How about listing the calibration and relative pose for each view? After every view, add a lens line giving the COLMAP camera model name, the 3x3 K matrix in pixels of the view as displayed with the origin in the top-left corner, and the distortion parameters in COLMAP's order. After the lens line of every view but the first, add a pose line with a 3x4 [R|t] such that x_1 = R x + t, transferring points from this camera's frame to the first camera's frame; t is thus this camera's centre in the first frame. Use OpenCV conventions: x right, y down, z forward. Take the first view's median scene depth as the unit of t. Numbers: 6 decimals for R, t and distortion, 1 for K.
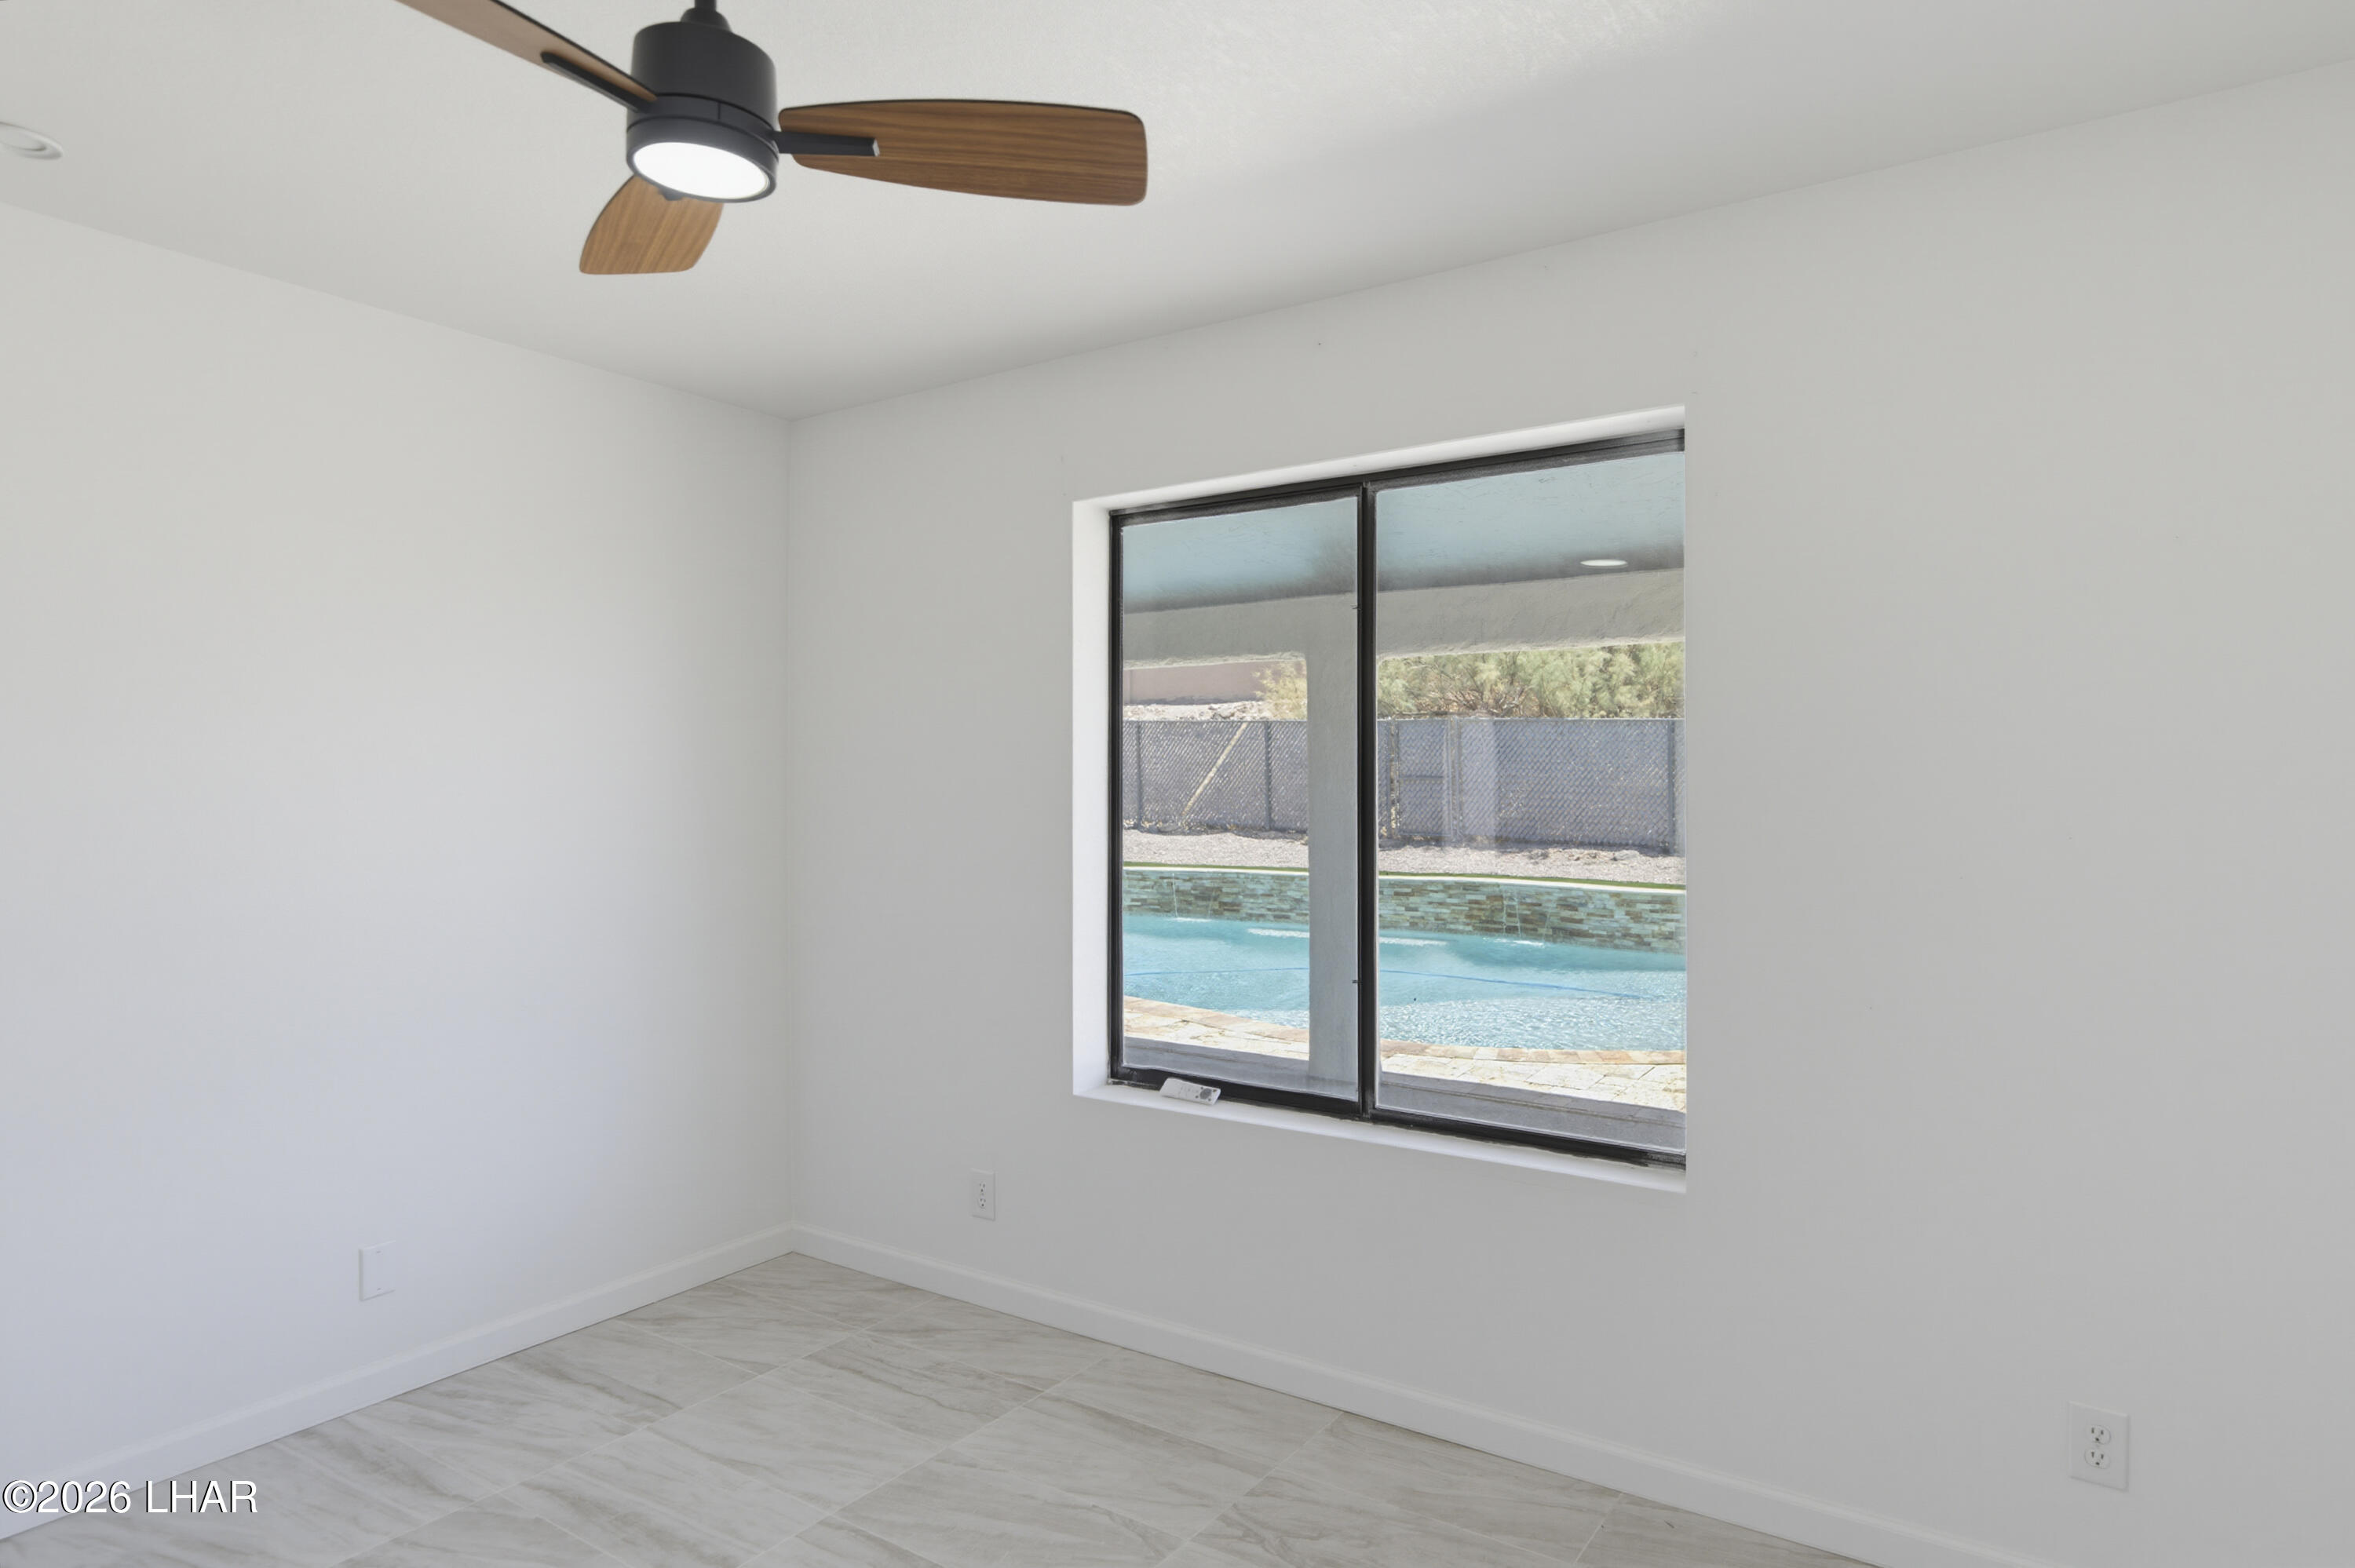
lens RADIAL K [[1331.1, 0, 1179.4], [0, 1331.1, 780.3], [0, 0, 1]] dist [0.005909, 0.000503]
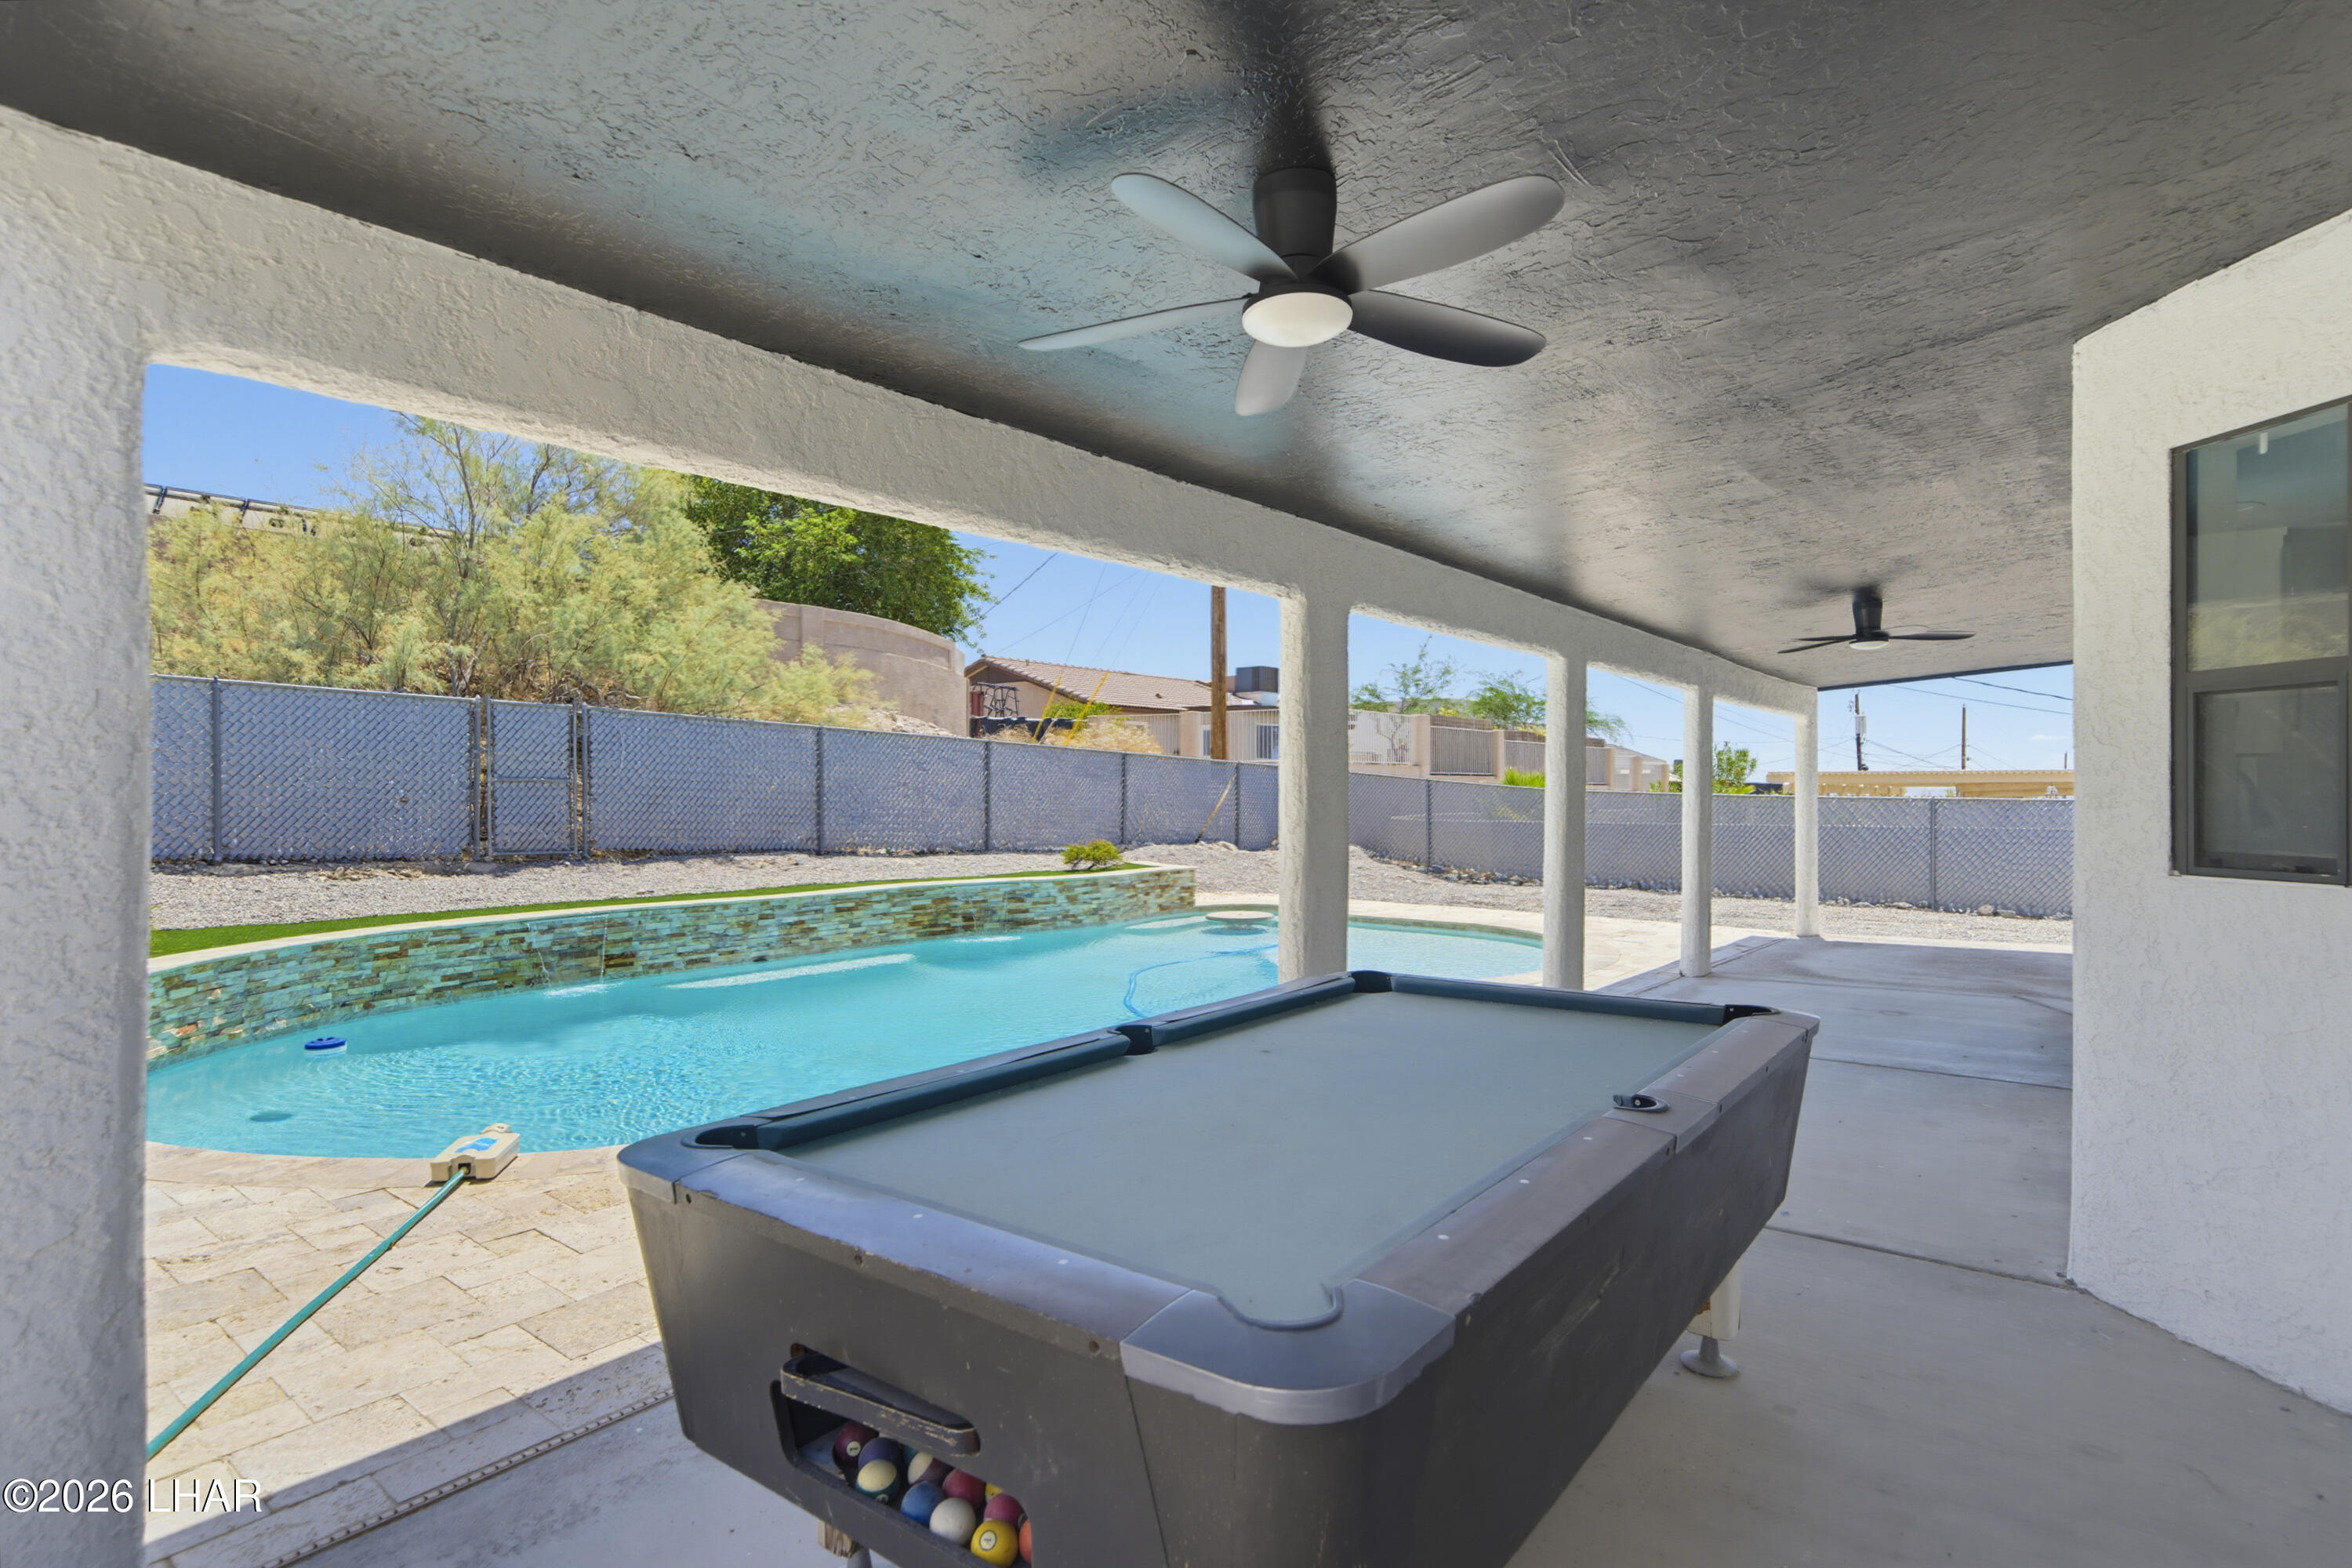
lens RADIAL K [[1204.9, 0, 1183.9], [0, 1204.9, 773.8], [0, 0, 1]] dist [0.000934, -0.000087]
pose [[0.068207, 0.022135, 0.997426, -0.587363], [0.001426, 0.999751, -0.022284, 0.012933], [-0.997670, 0.002943, 0.068158, 0.686630]]
